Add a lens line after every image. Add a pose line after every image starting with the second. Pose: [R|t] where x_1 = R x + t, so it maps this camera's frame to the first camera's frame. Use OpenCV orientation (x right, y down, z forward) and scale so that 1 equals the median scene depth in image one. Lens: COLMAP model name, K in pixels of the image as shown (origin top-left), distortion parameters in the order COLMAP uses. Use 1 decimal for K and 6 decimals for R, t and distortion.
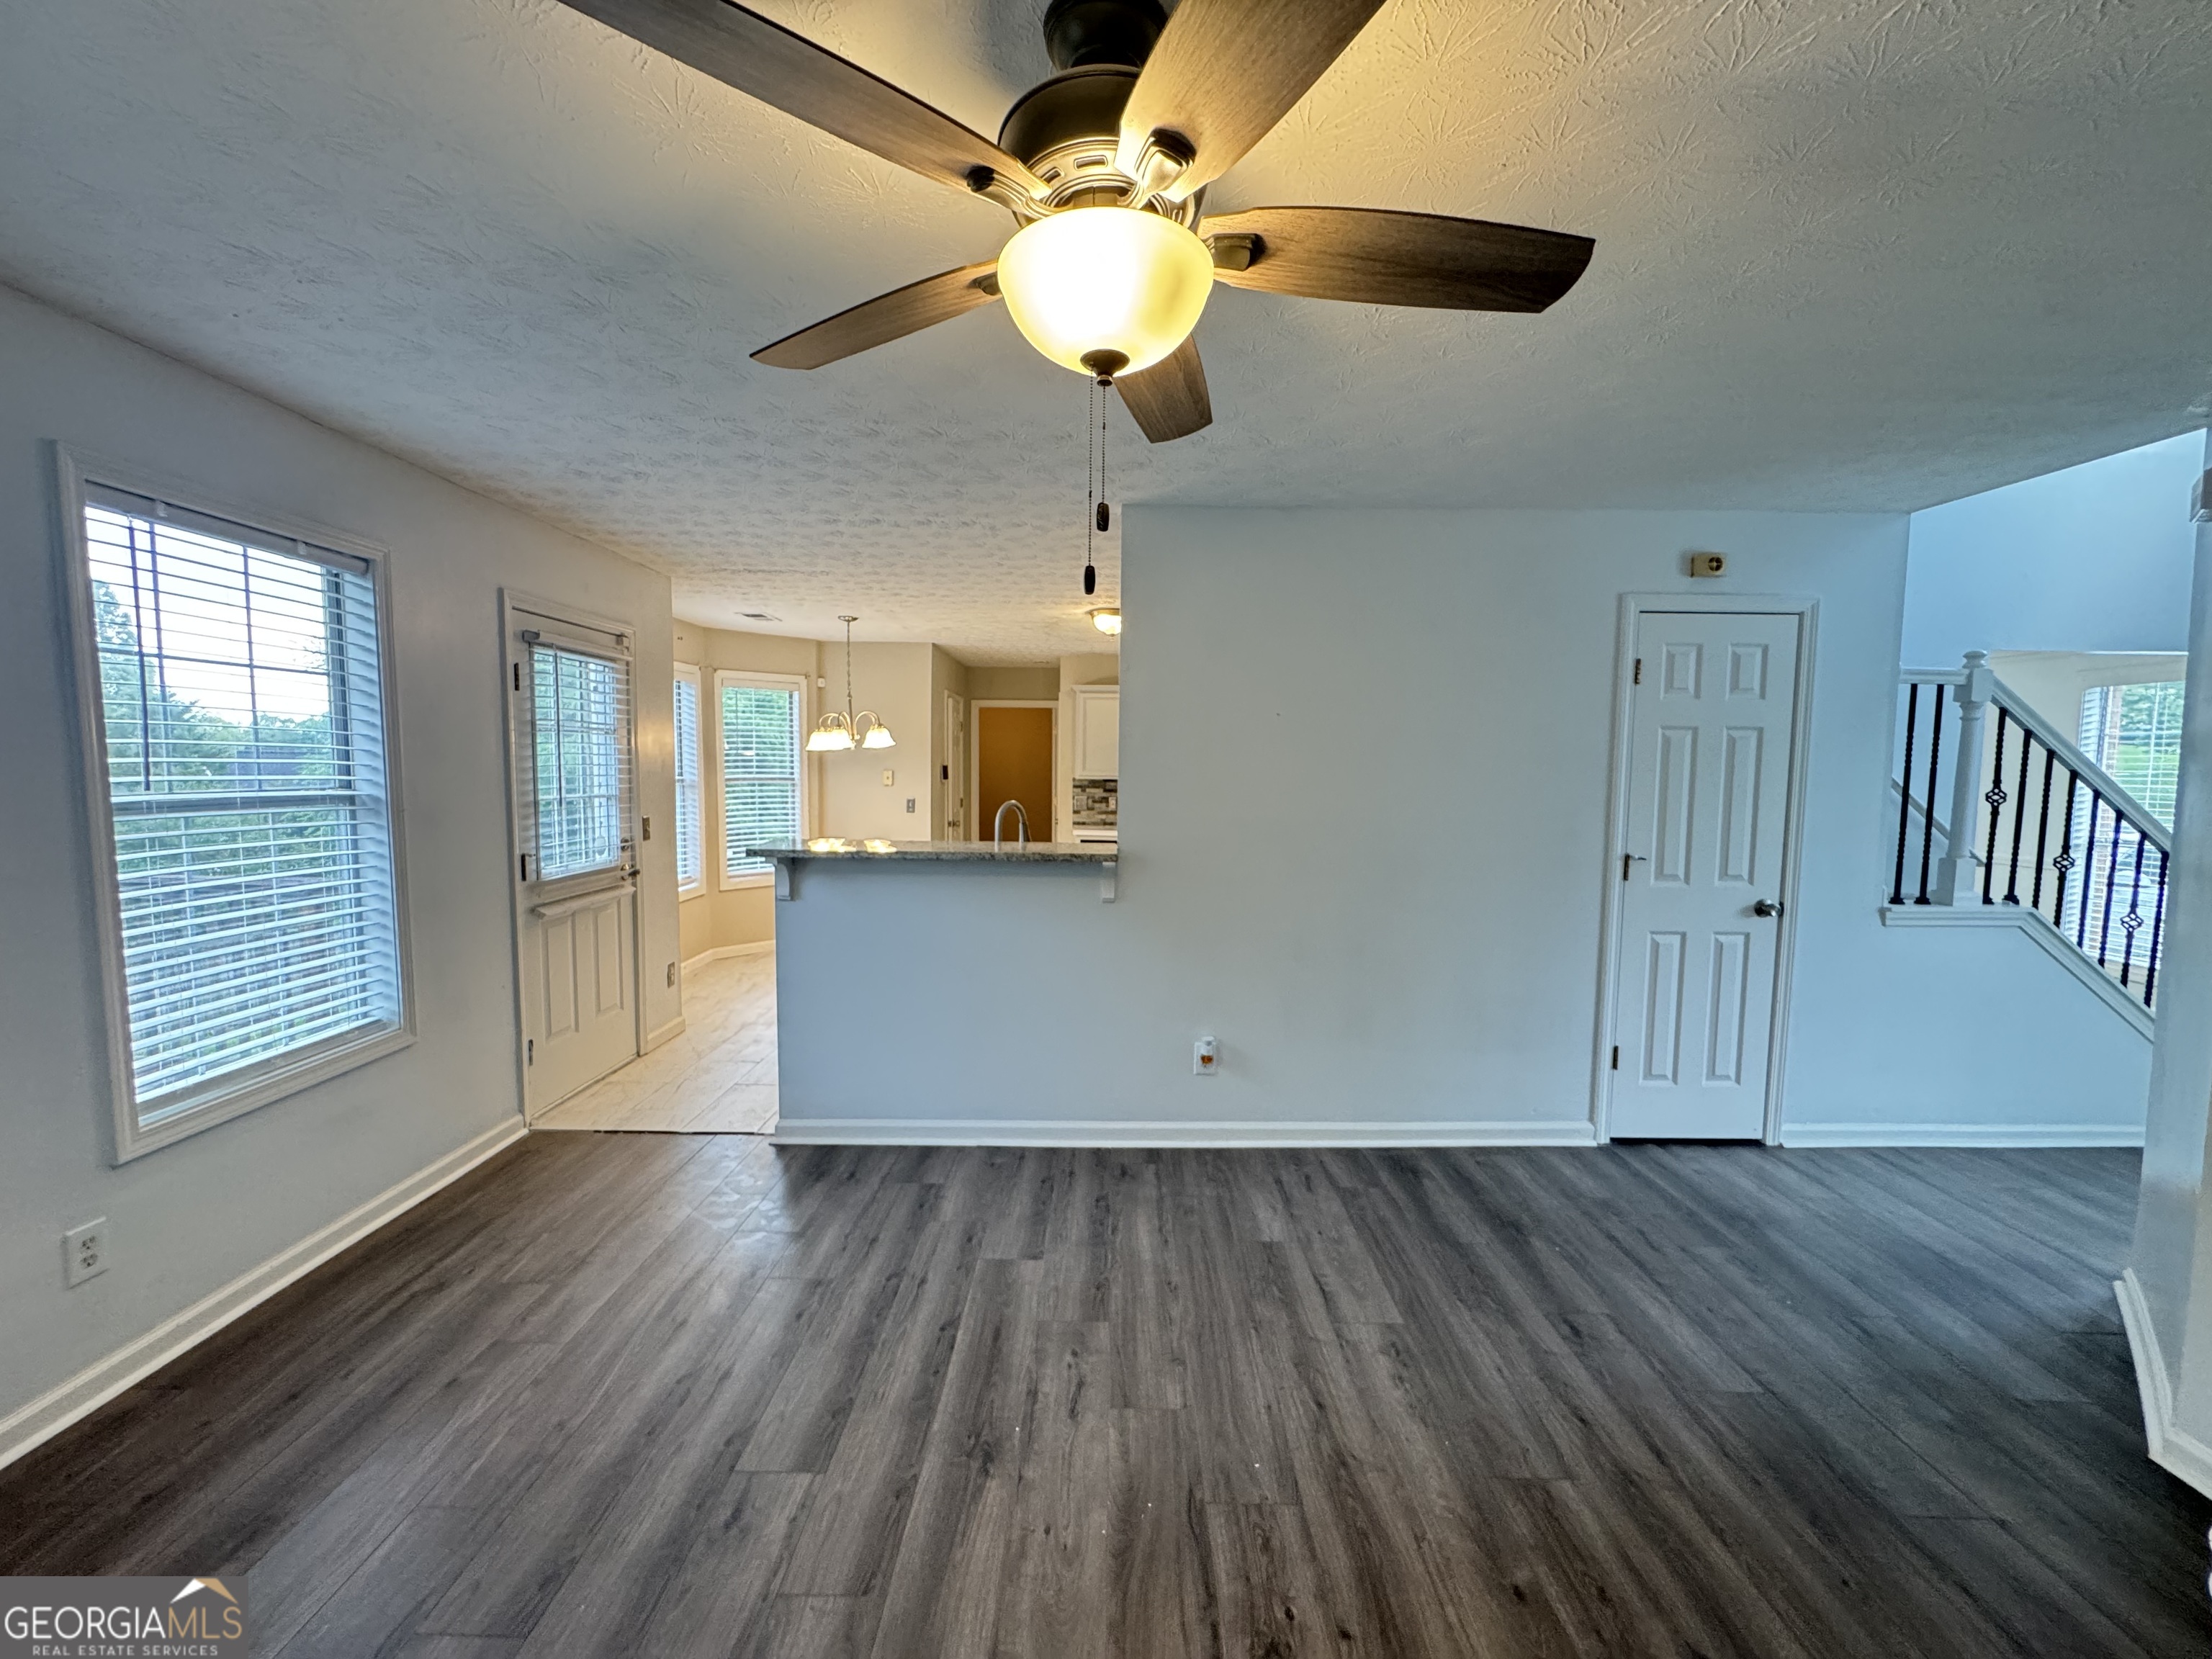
lens RADIAL K [[891.3, 0, 1106.0], [0, 891.3, 829.5], [0, 0, 1]] dist [-0.007749, 0.000610]
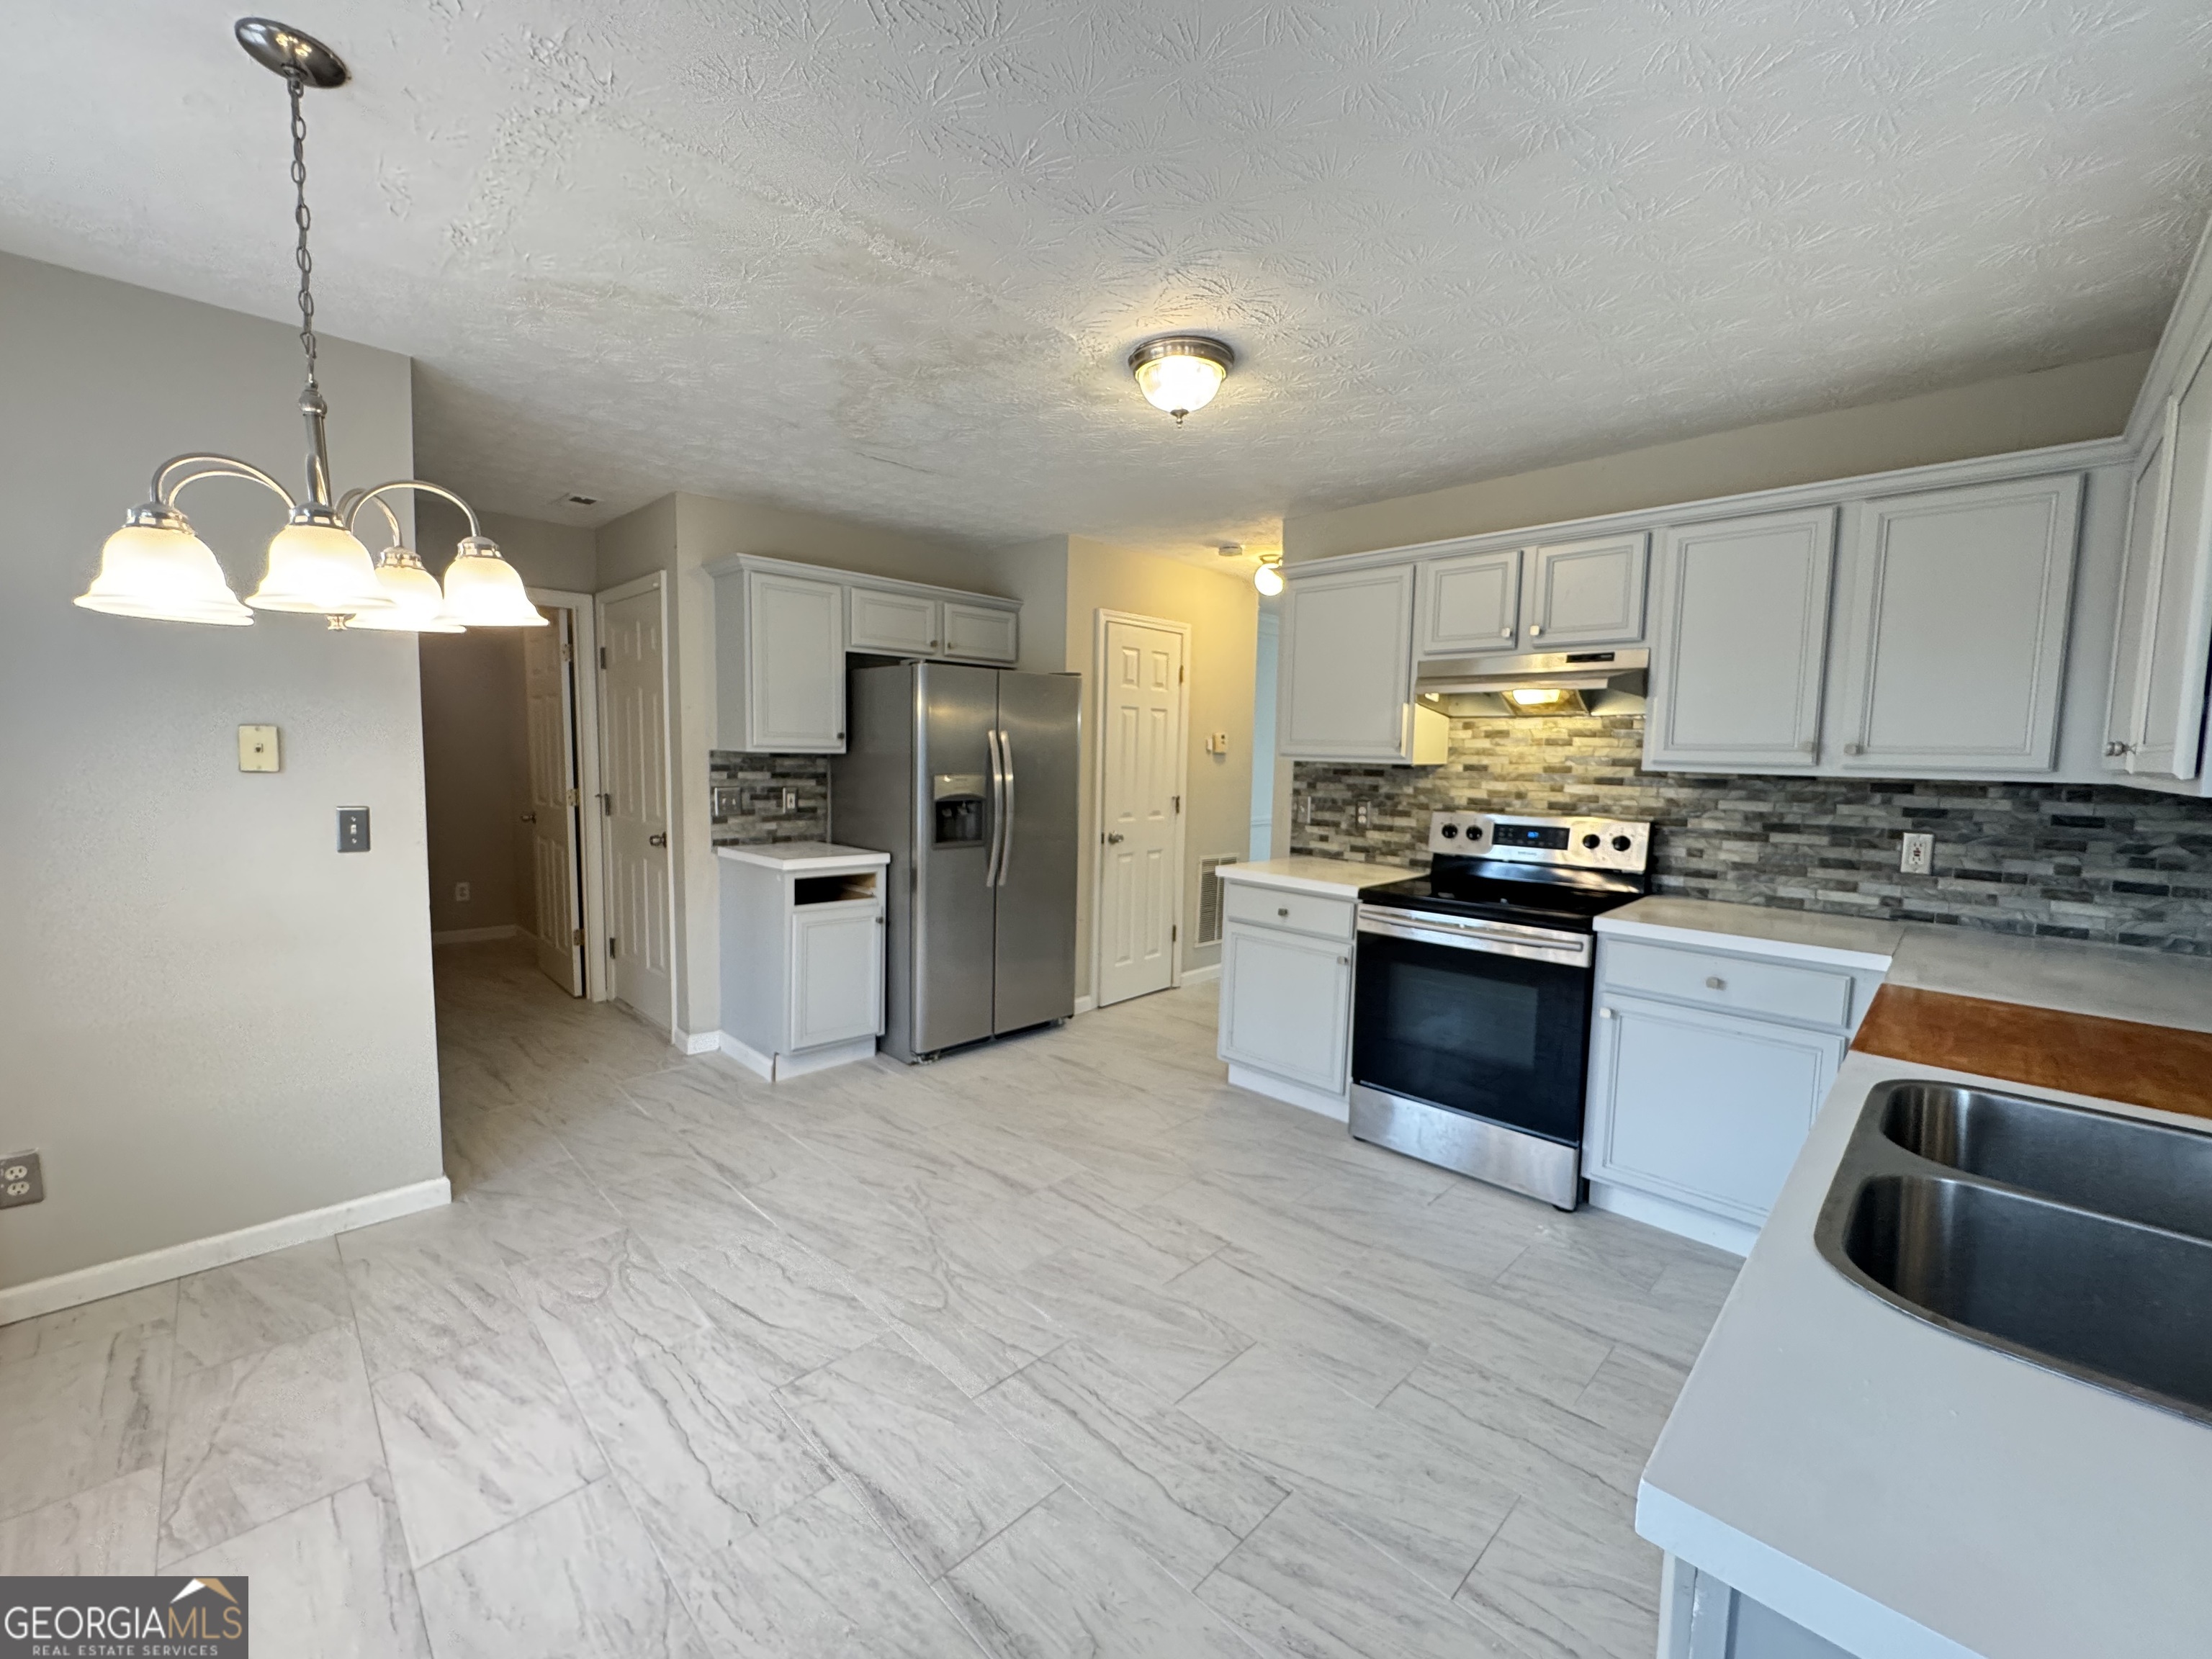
lens RADIAL K [[891.3, 0, 1106.0], [0, 891.3, 829.5], [0, 0, 1]] dist [-0.007749, 0.000610]
pose [[0.705236, -0.057193, 0.706662, -0.837750], [0.037353, 0.998354, 0.043523, -0.102017], [-0.707987, -0.004298, 0.706212, 1.880904]]
